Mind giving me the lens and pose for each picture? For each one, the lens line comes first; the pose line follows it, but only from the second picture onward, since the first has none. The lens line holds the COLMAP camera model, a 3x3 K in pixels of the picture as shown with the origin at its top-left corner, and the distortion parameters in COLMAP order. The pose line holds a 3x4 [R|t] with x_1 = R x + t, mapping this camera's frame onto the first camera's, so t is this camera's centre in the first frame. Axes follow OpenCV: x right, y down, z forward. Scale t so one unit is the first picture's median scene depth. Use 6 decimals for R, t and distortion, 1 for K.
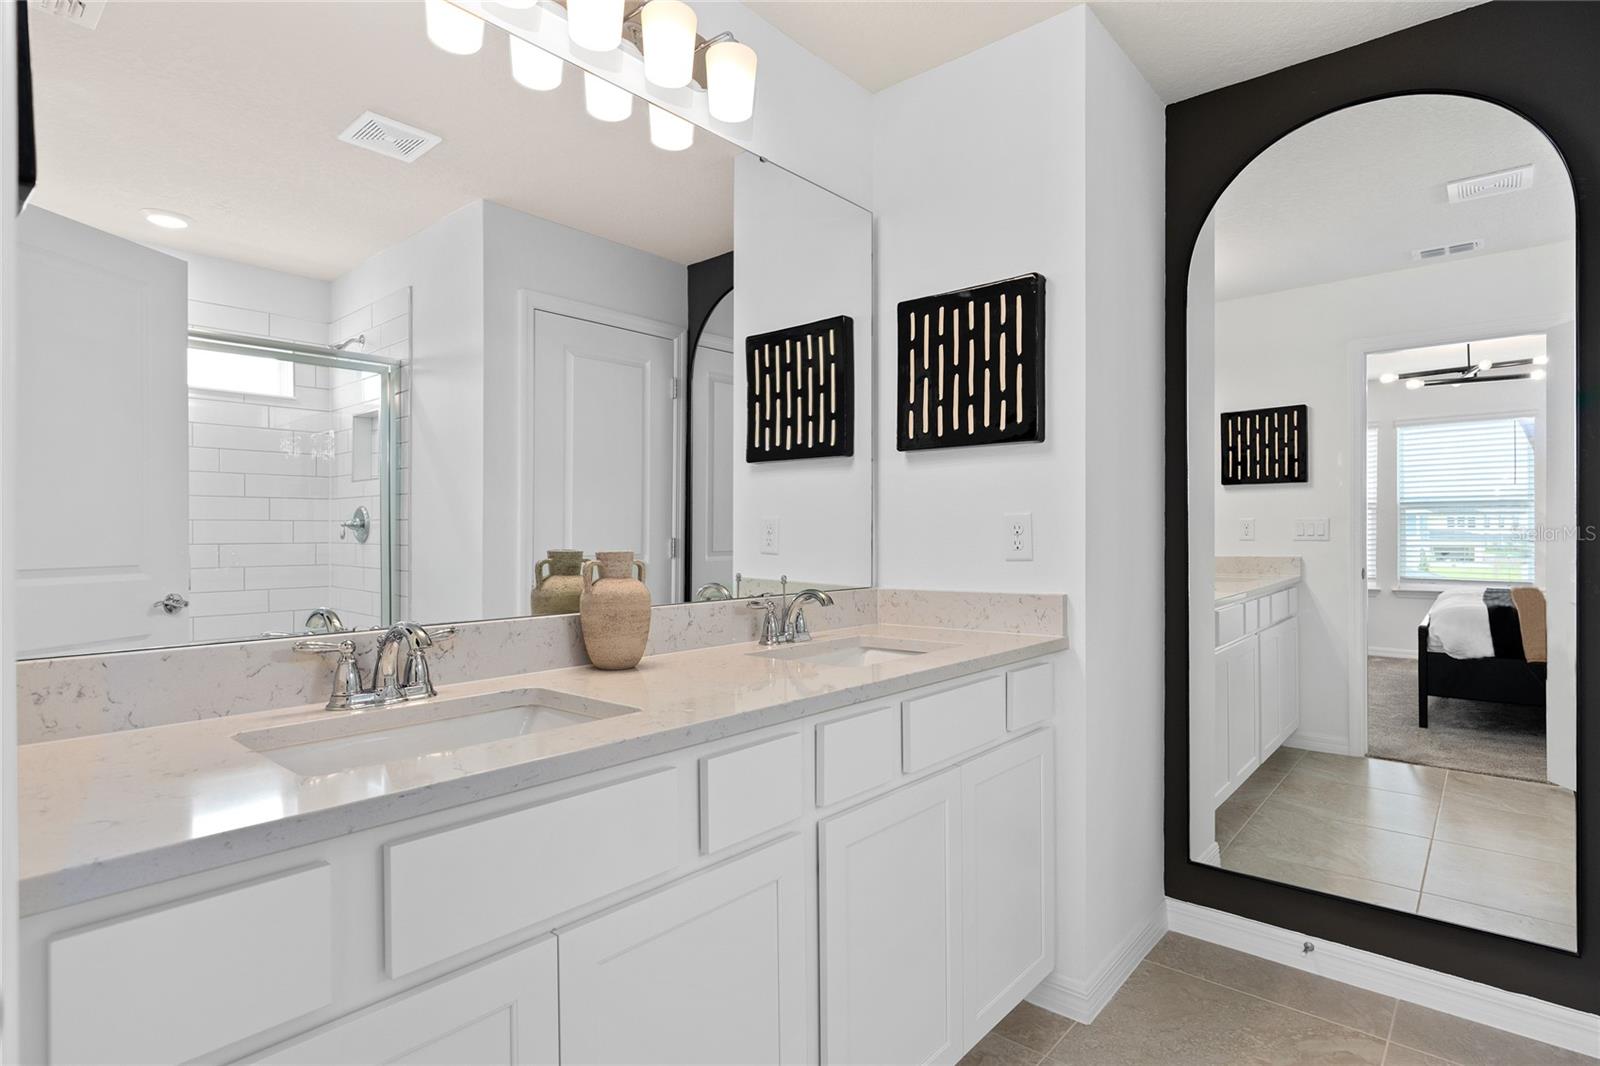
lens RADIAL K [[805.8, 0, 793.1], [0, 805.8, 535.5], [0, 0, 1]] dist [-0.013555, 0.002701]
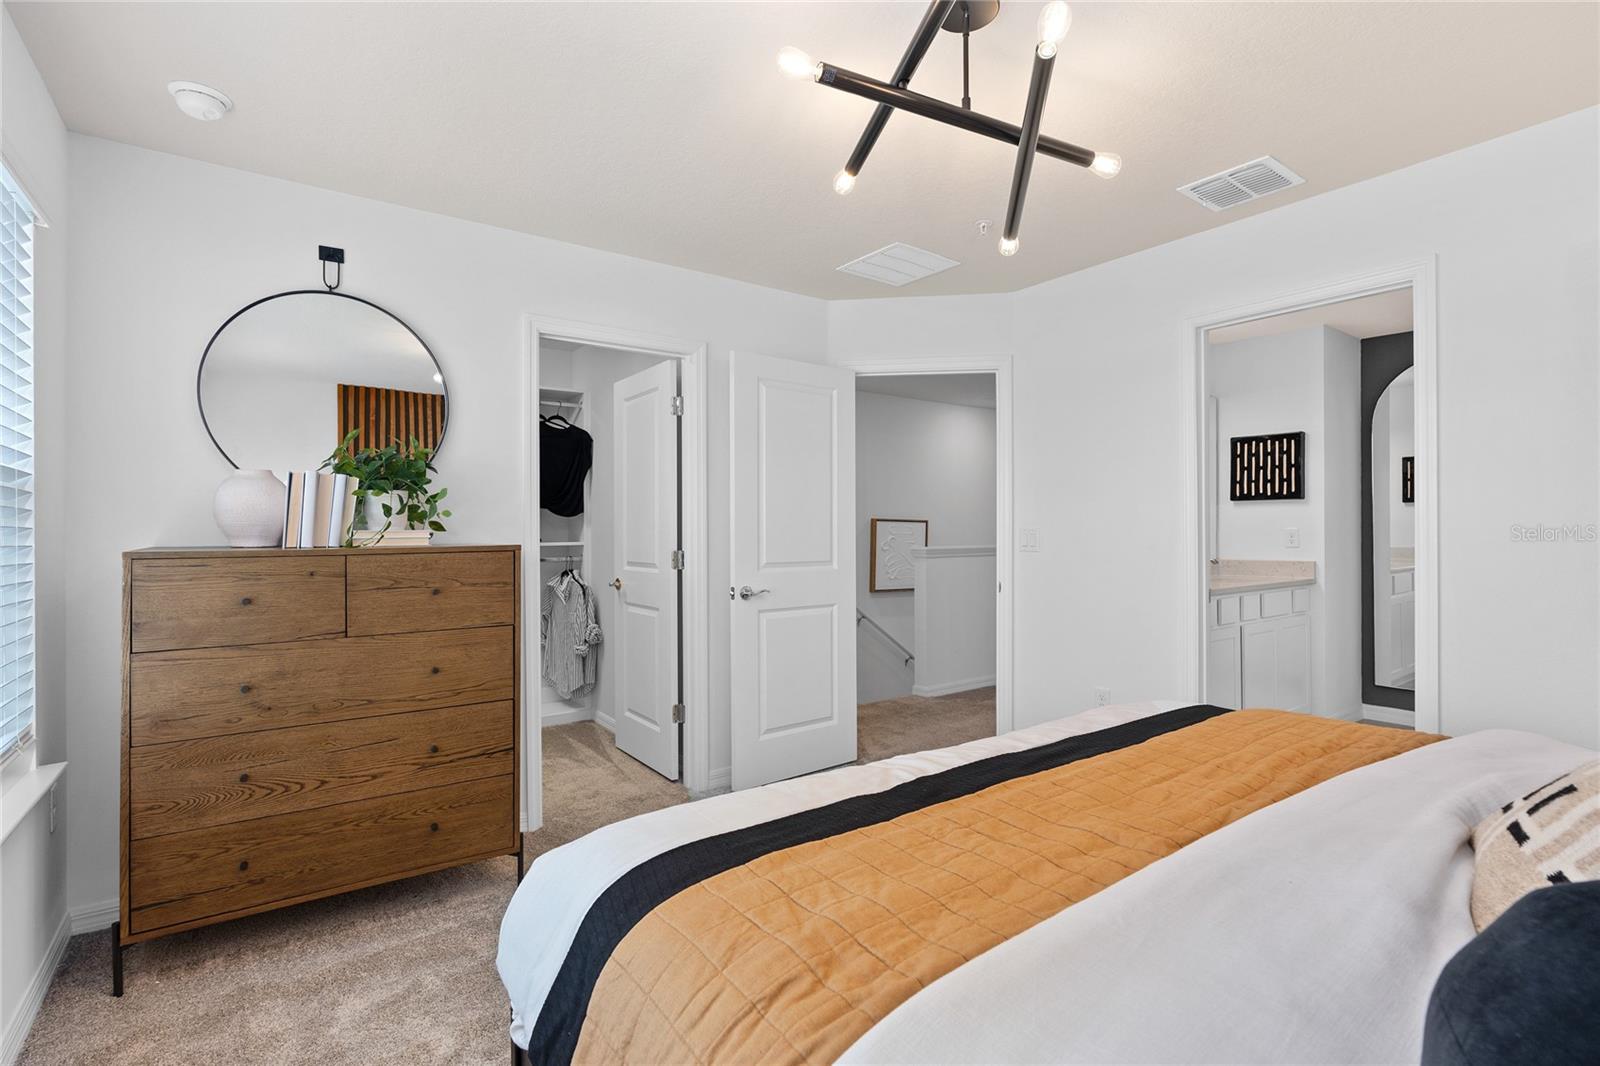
lens RADIAL K [[727.9, 0, 808.1], [0, 727.9, 525.5], [0, 0, 1]] dist [-0.004311, -0.000377]
pose [[0.976016, -0.000516, -0.217697, -0.667145], [-0.000765, 0.999983, -0.005802, -0.021964], [0.217697, 0.005829, 0.975999, -1.455333]]
